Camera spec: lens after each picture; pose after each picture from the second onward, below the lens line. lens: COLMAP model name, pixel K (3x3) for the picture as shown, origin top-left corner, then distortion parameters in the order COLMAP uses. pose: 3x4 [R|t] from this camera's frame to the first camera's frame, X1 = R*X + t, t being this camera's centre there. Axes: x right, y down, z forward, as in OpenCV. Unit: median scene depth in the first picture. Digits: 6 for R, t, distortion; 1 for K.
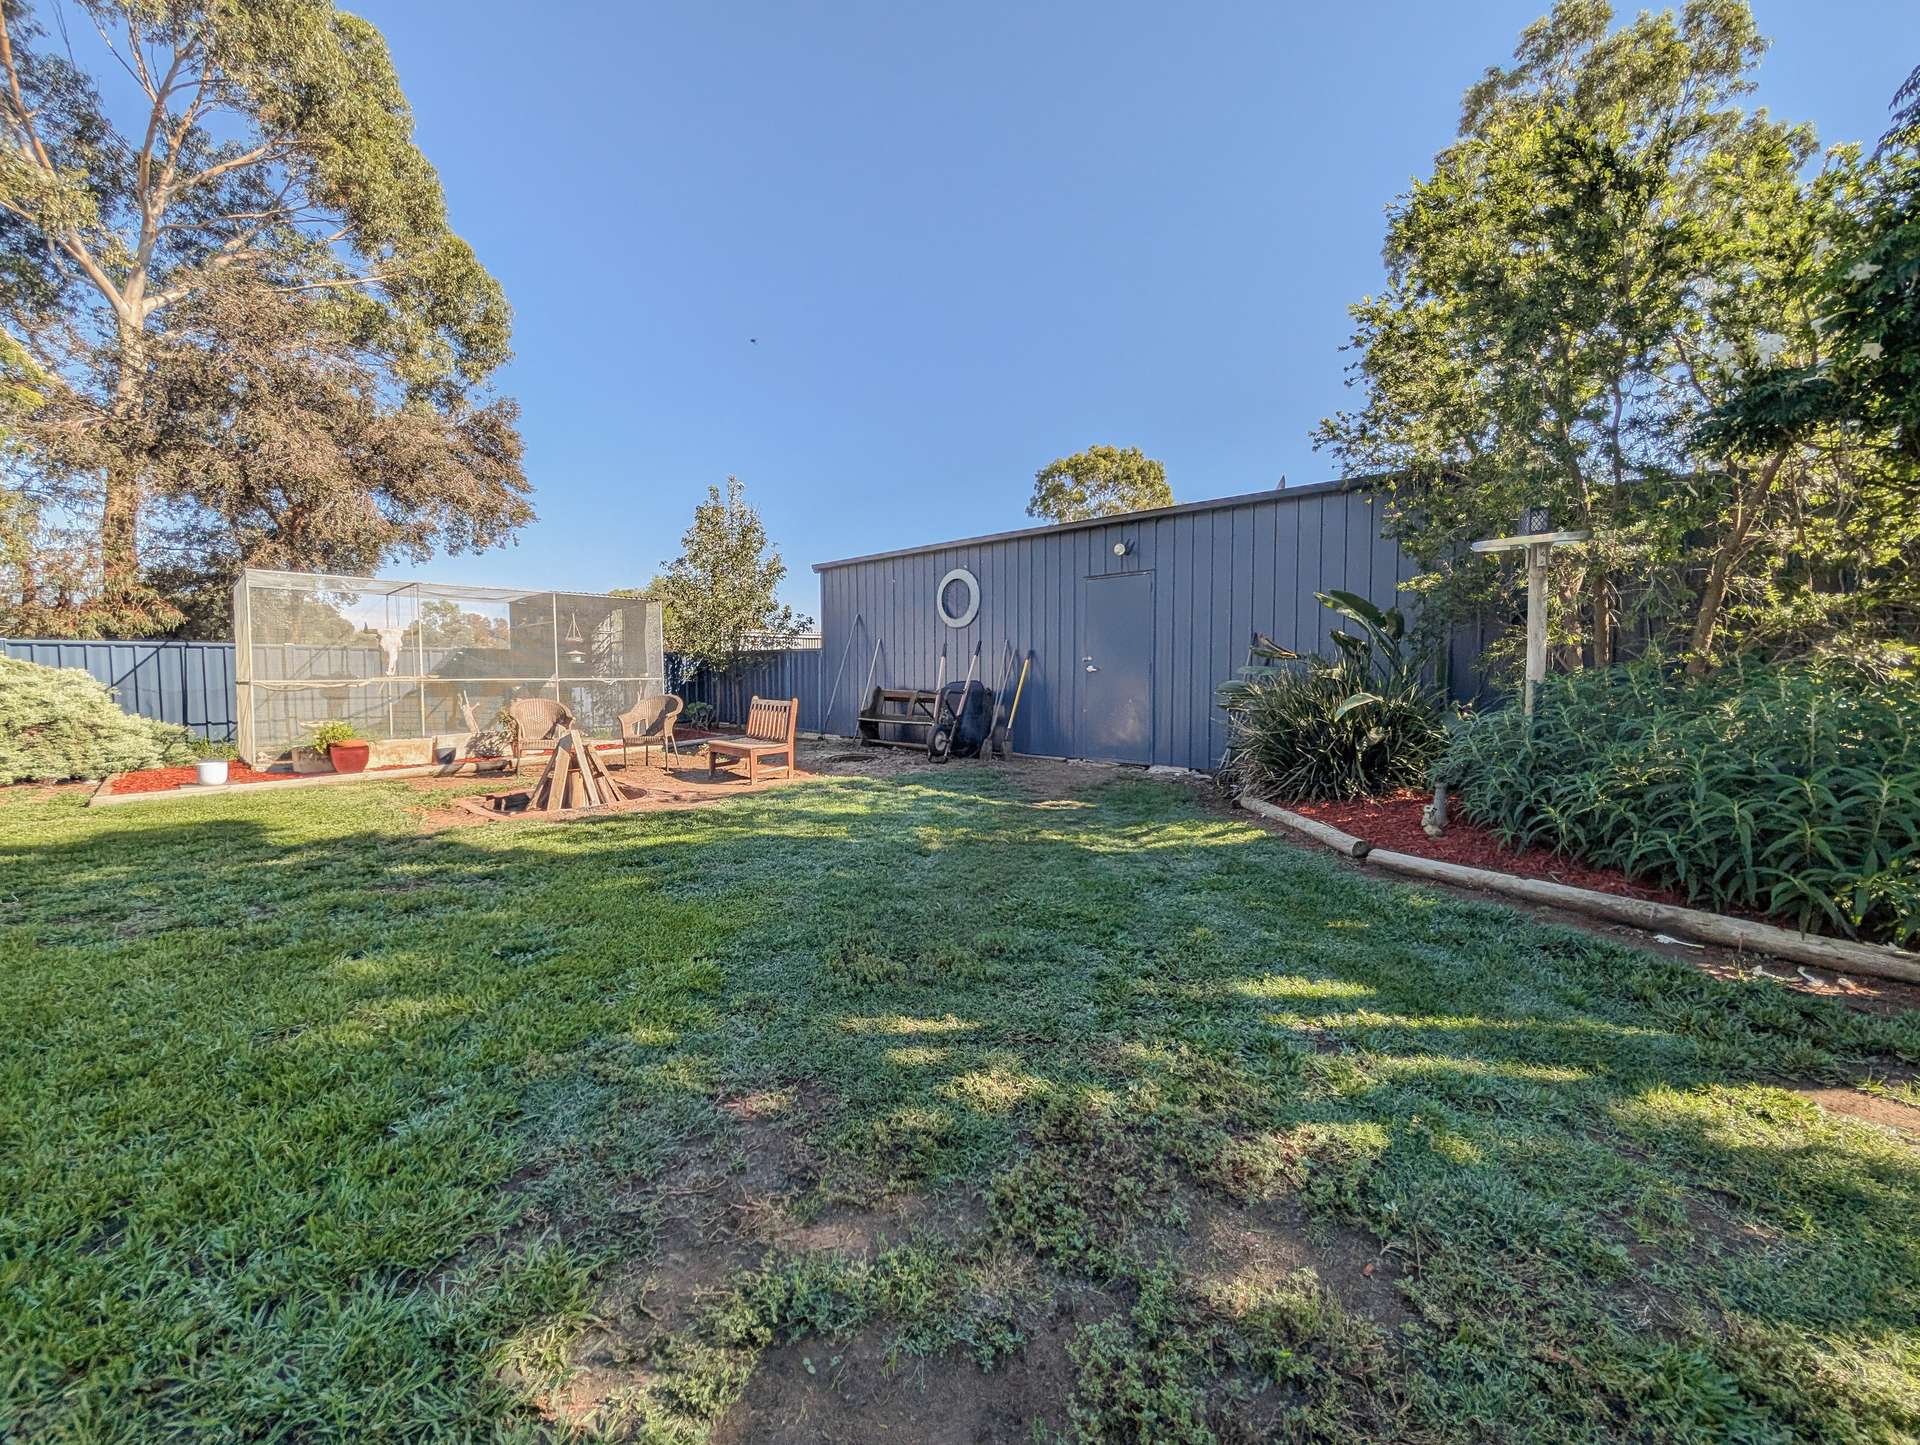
lens RADIAL K [[743.6, 0, 956.3], [0, 743.6, 710.0], [0, 0, 1]] dist [0.001263, 0.000506]
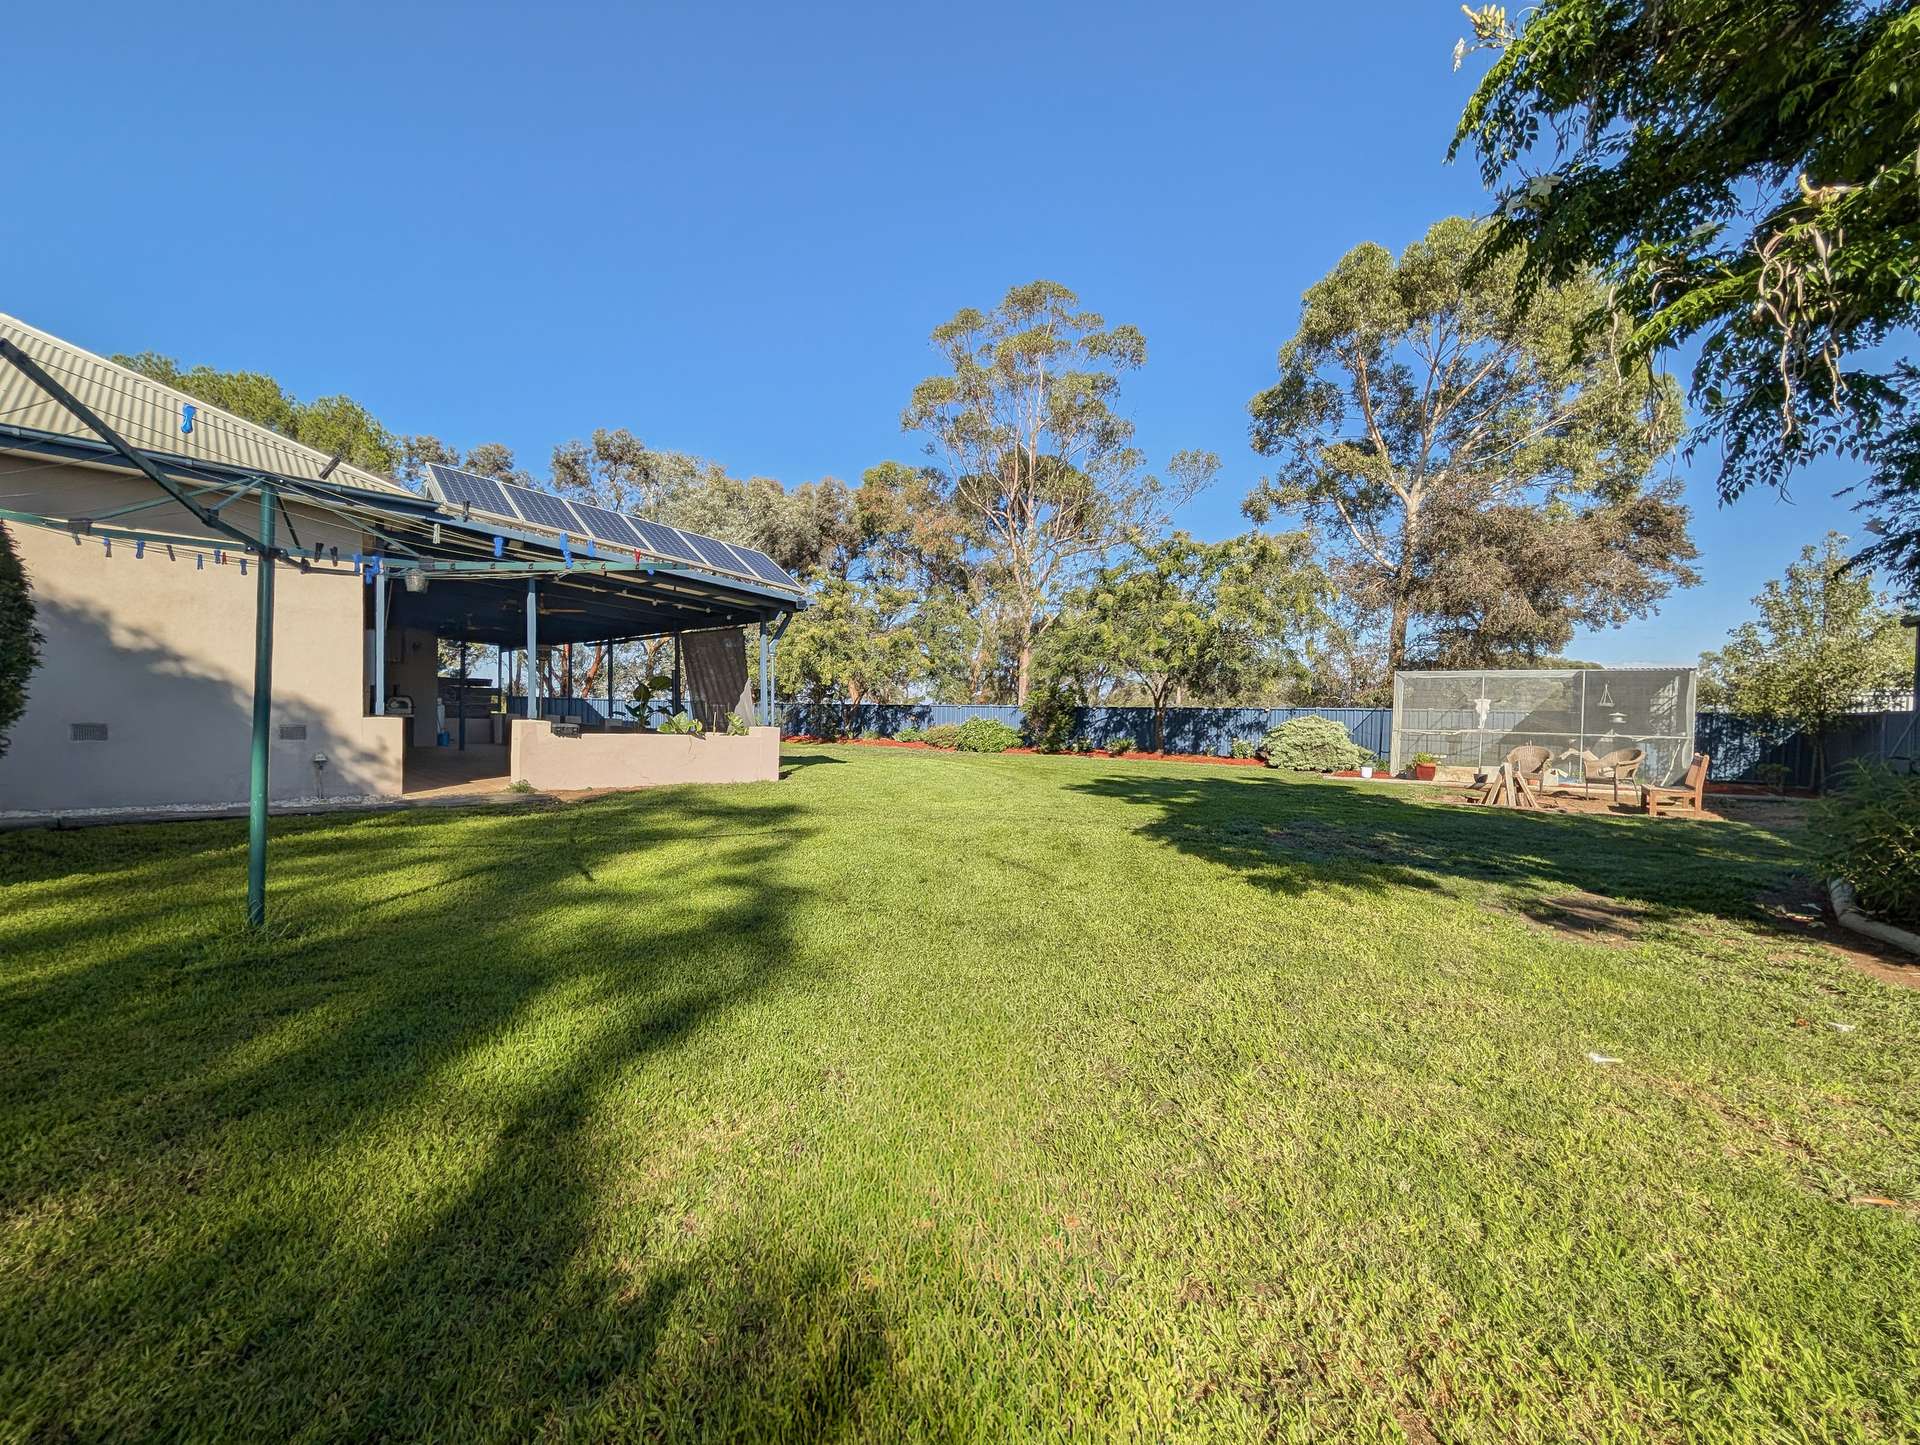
lens RADIAL K [[791.4, 0, 956.5], [0, 791.4, 720.2], [0, 0, 1]] dist [0.002952, 0.000288]
pose [[0.158023, 0.018085, -0.987270, 0.545931], [-0.069042, 0.997588, 0.007223, 0.000023], [0.985019, 0.067022, 0.158891, -0.275722]]
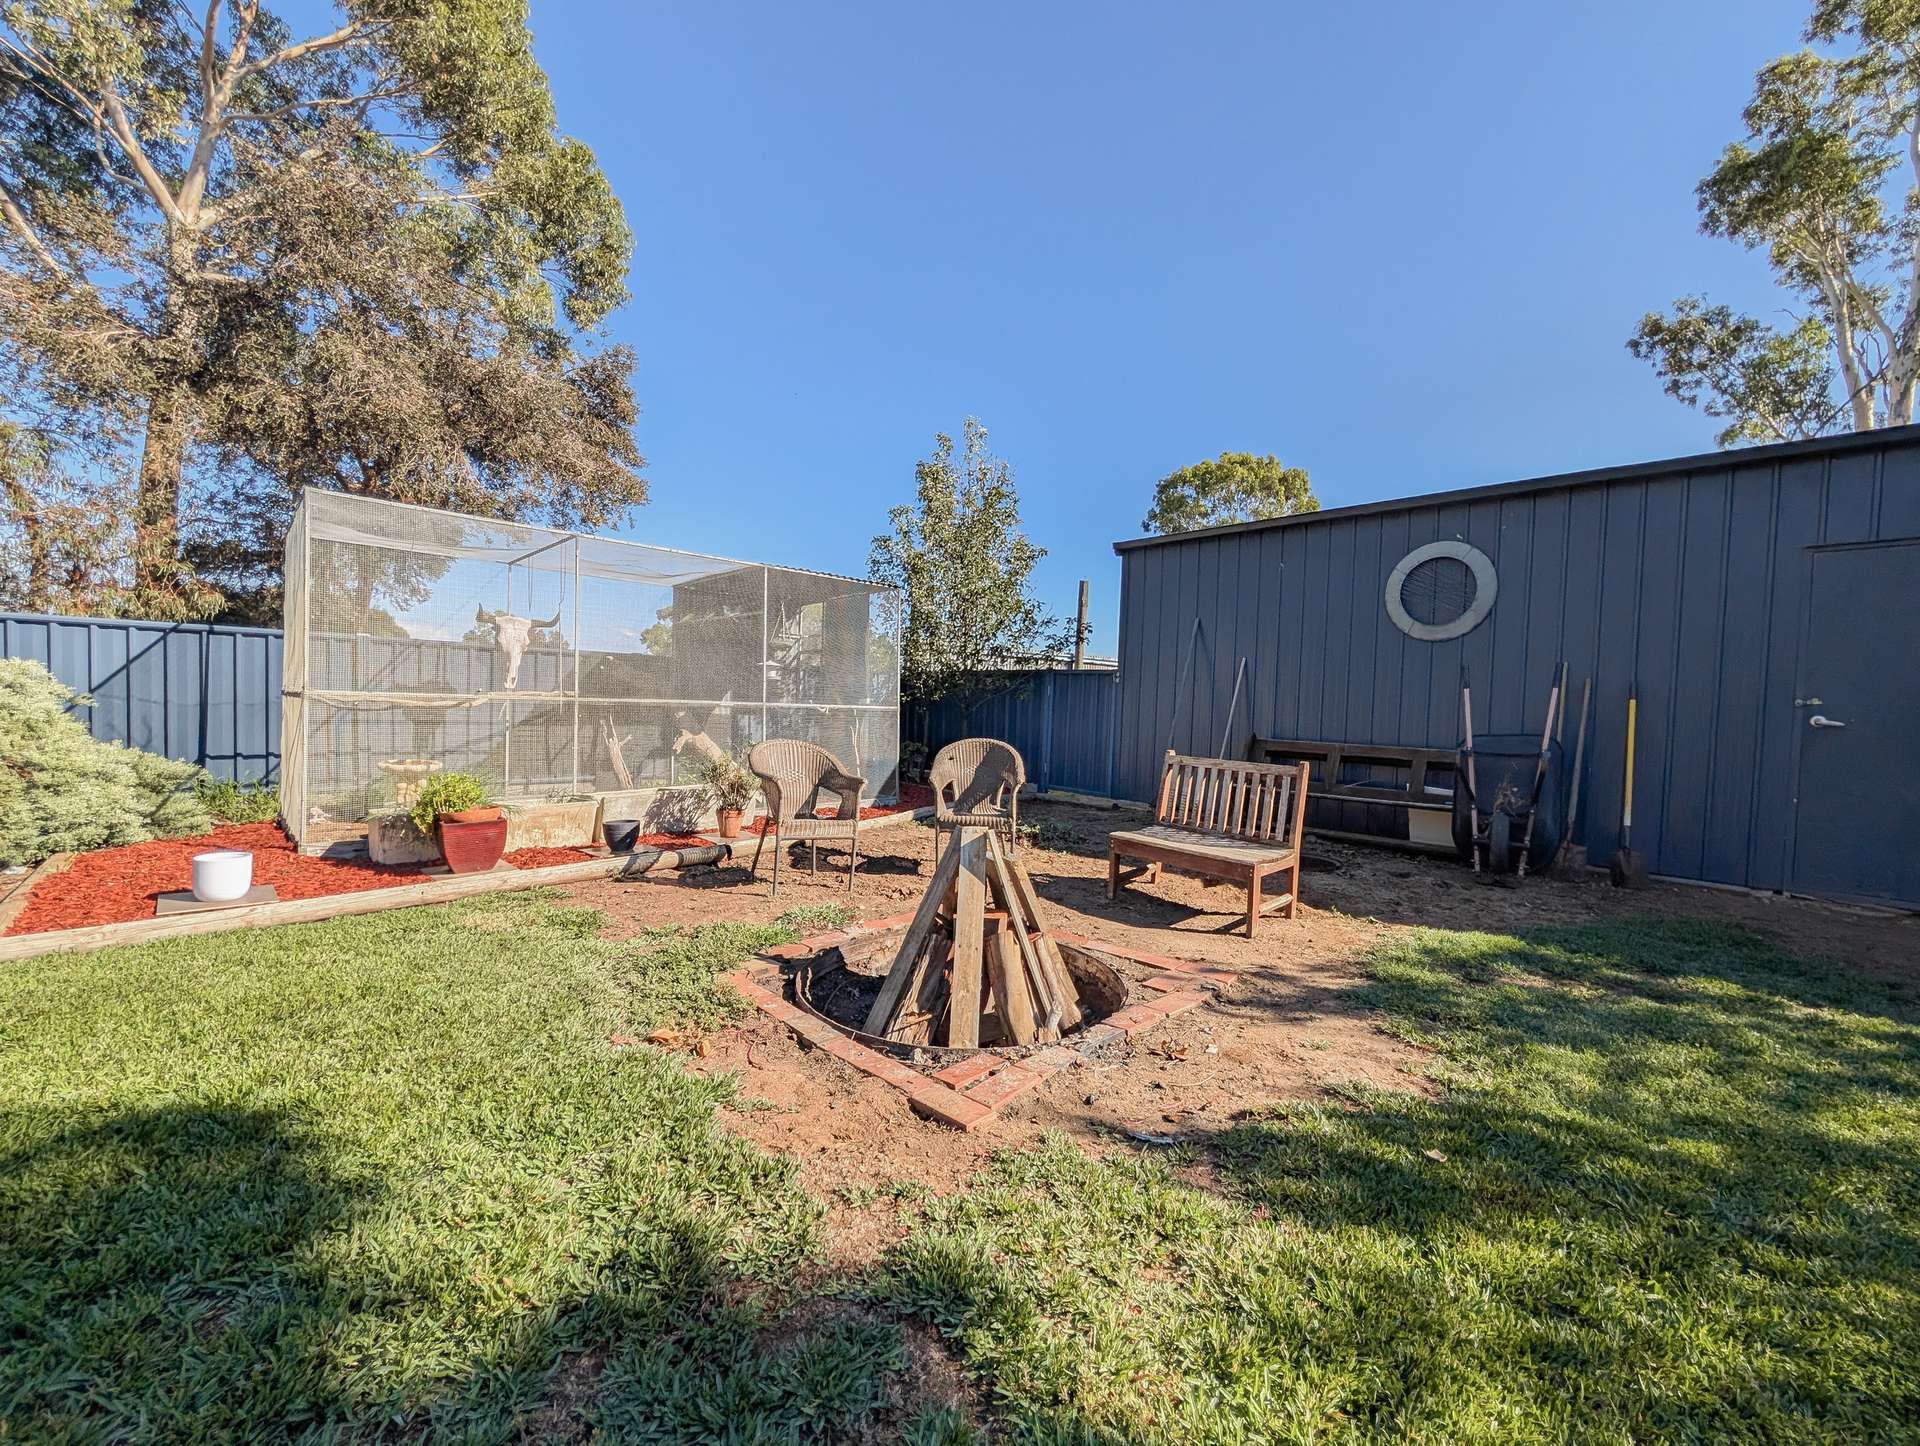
lens RADIAL K [[791.4, 0, 954.3], [0, 791.4, 732.1], [0, 0, 1]] dist [0.002952, 0.000288]
pose [[0.996844, 0.037664, -0.069882, -0.245859], [-0.038697, 0.999160, -0.013487, -0.011171], [0.069315, 0.016149, 0.997464, 0.258642]]
